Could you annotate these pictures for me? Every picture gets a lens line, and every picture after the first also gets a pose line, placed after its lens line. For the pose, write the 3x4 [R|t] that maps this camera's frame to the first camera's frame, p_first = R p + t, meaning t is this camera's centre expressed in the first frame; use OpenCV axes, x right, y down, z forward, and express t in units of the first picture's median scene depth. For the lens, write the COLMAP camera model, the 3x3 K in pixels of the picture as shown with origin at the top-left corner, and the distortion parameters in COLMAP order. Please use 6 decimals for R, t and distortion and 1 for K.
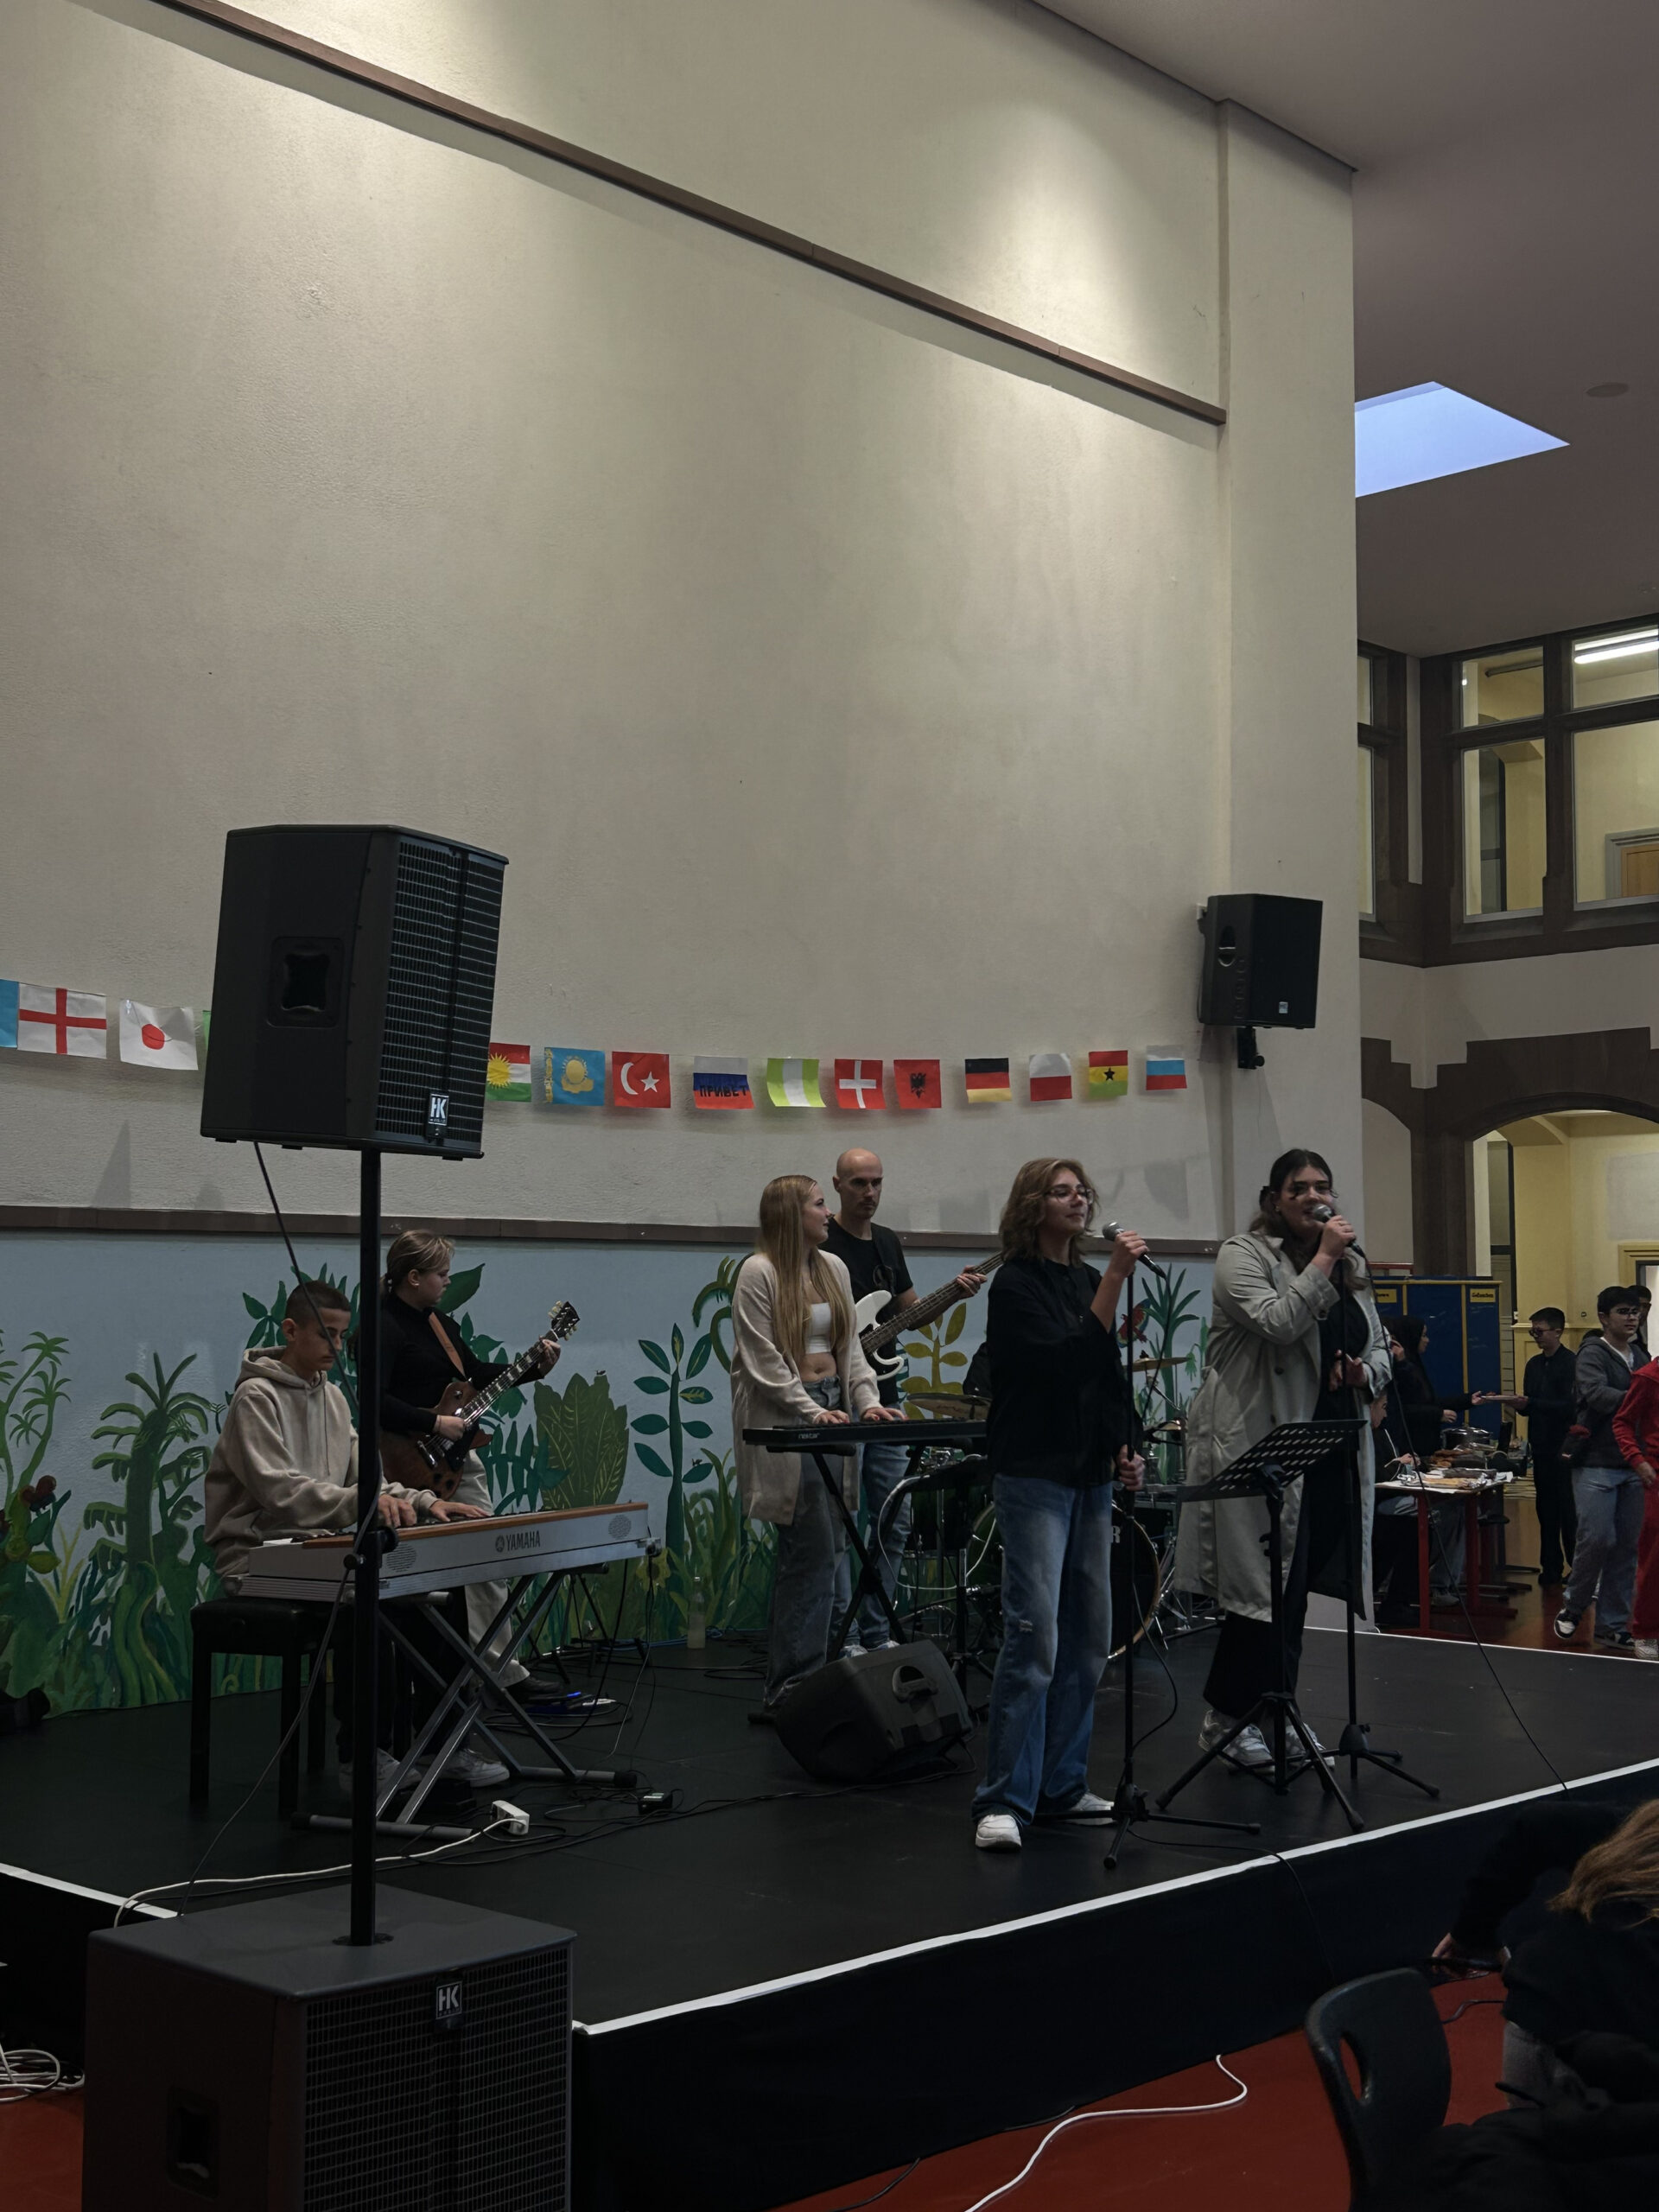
lens RADIAL K [[2660.4, 0, 842.5], [0, 2660.4, 1096.6], [0, 0, 1]] dist [0.098897, 0.000000]
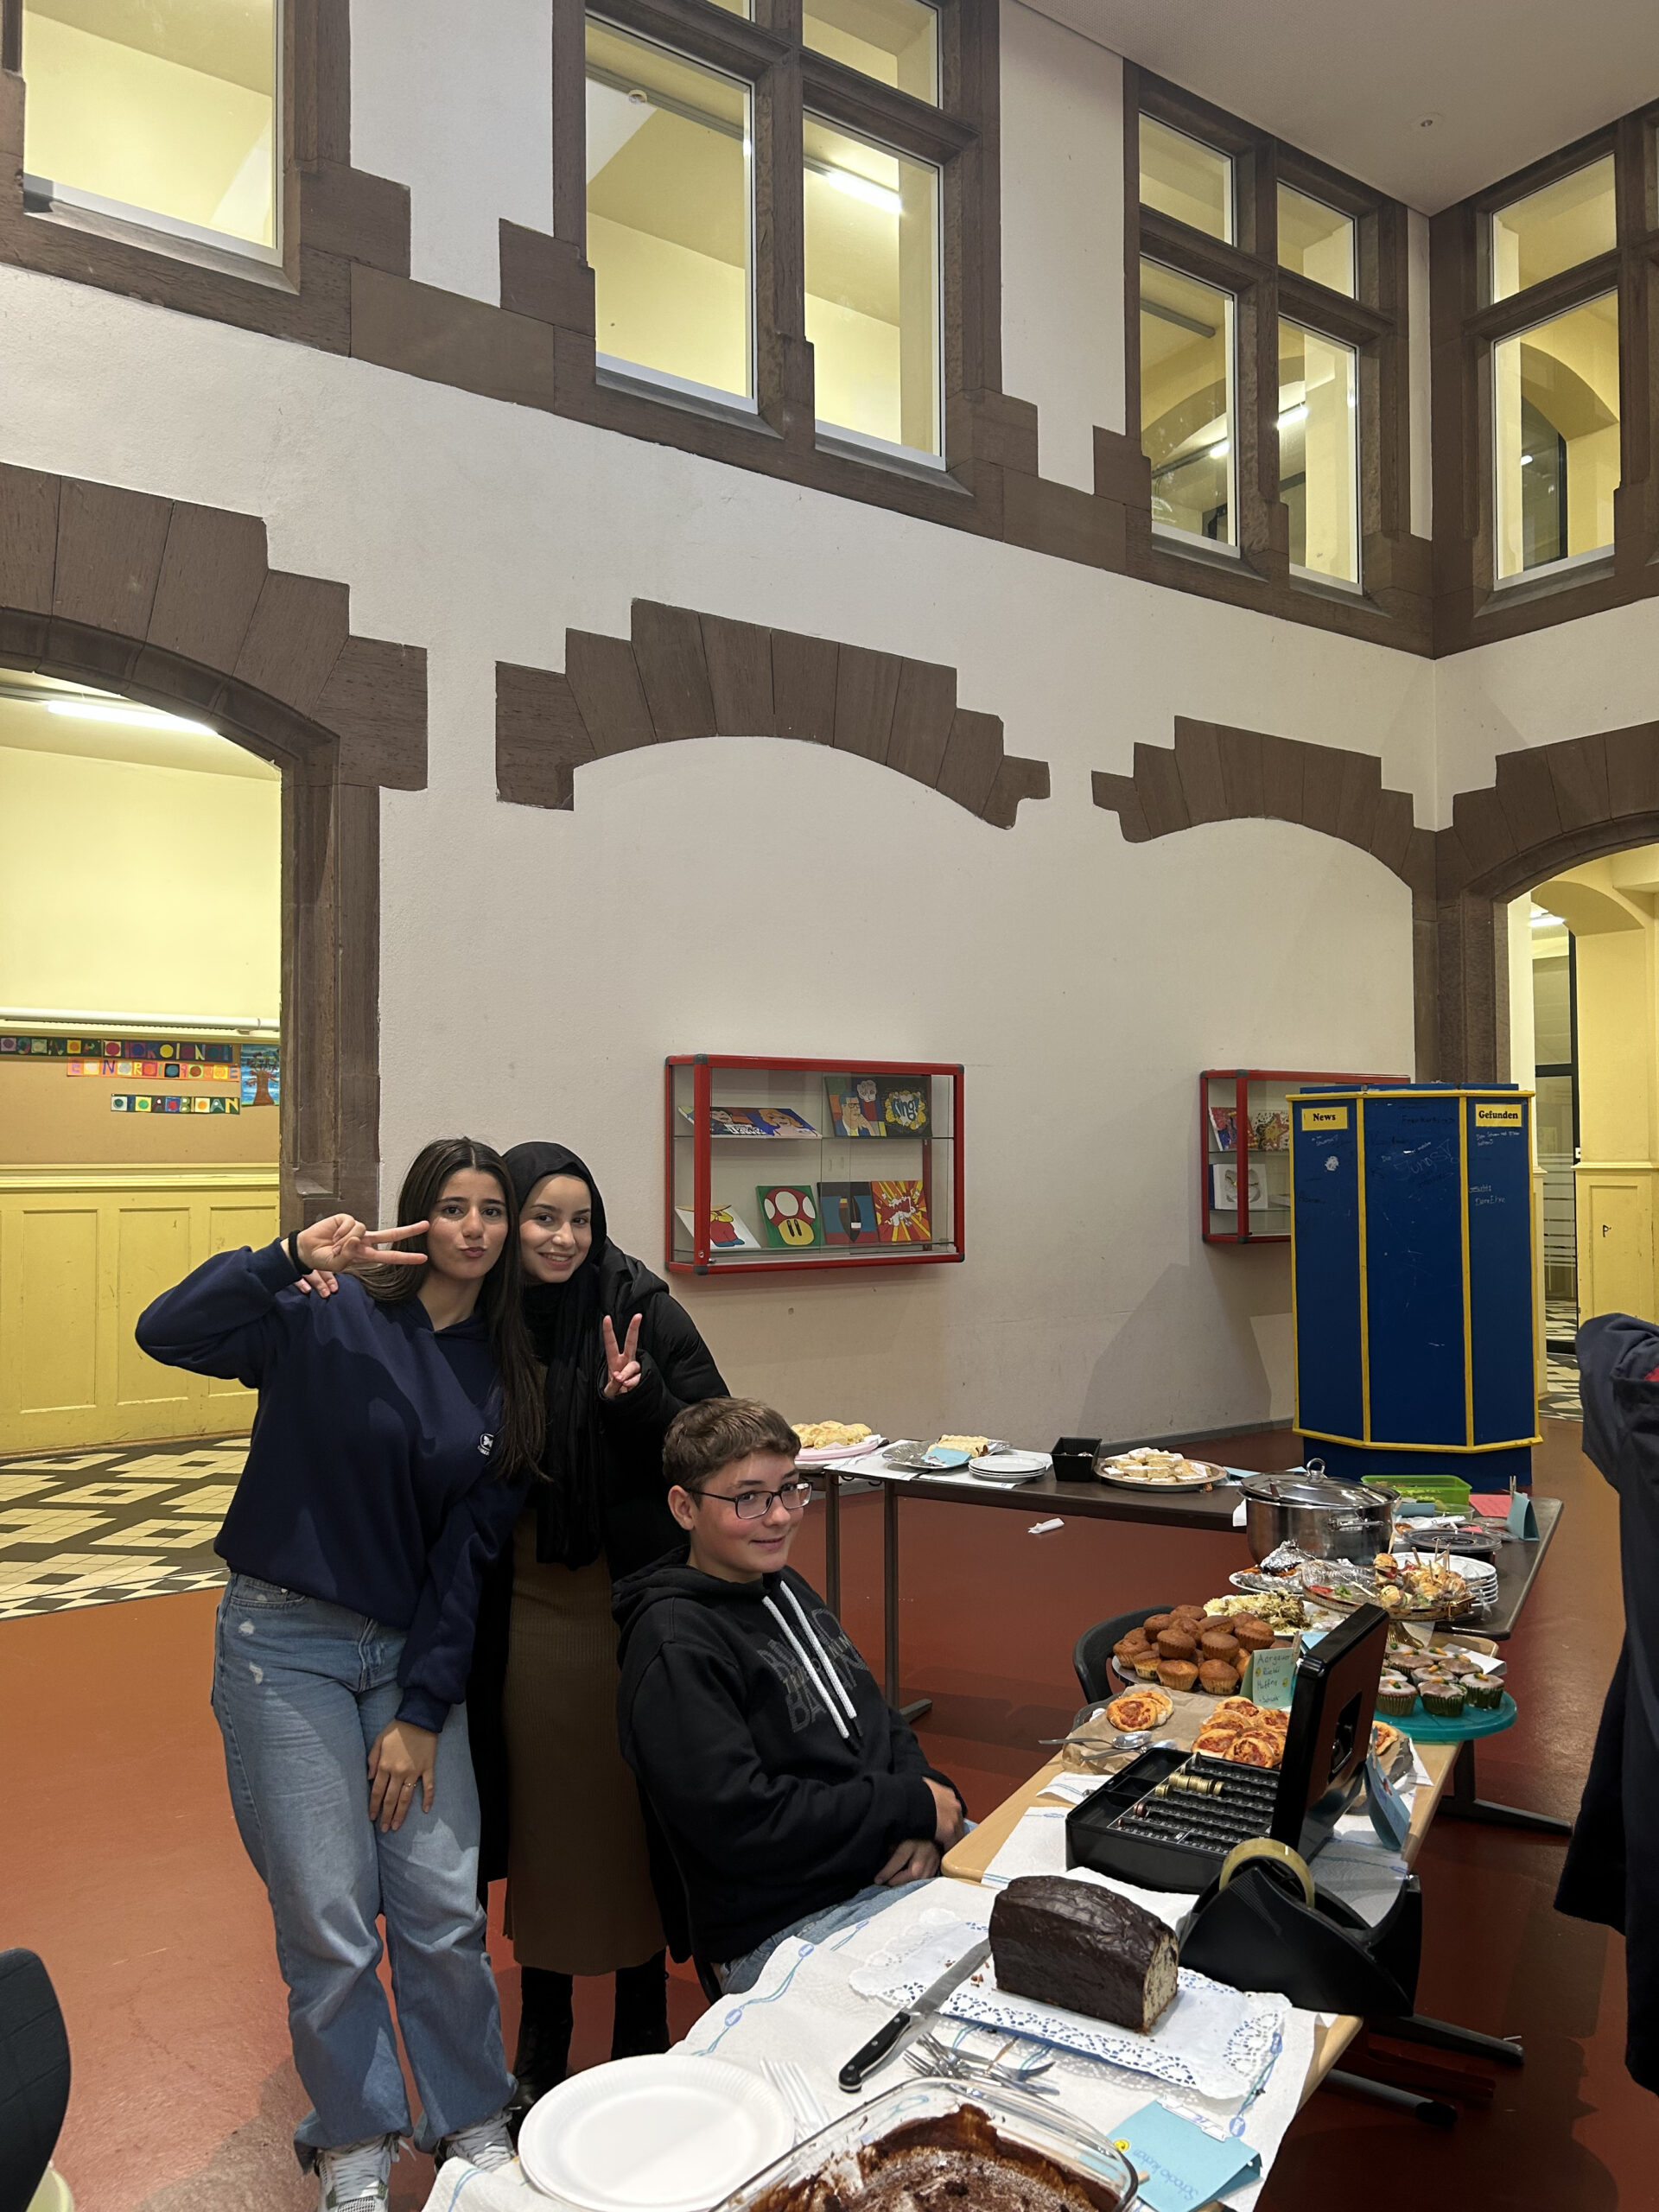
lens RADIAL K [[1665.2, 0, 818.5], [0, 1665.2, 1119.8], [0, 0, 1]] dist [0.009080, 0.001761]
pose [[0.980679, -0.010058, -0.195367, 0.273218], [0.020815, 0.998373, 0.053087, 0.087779], [0.194515, -0.056128, 0.979292, 1.016239]]
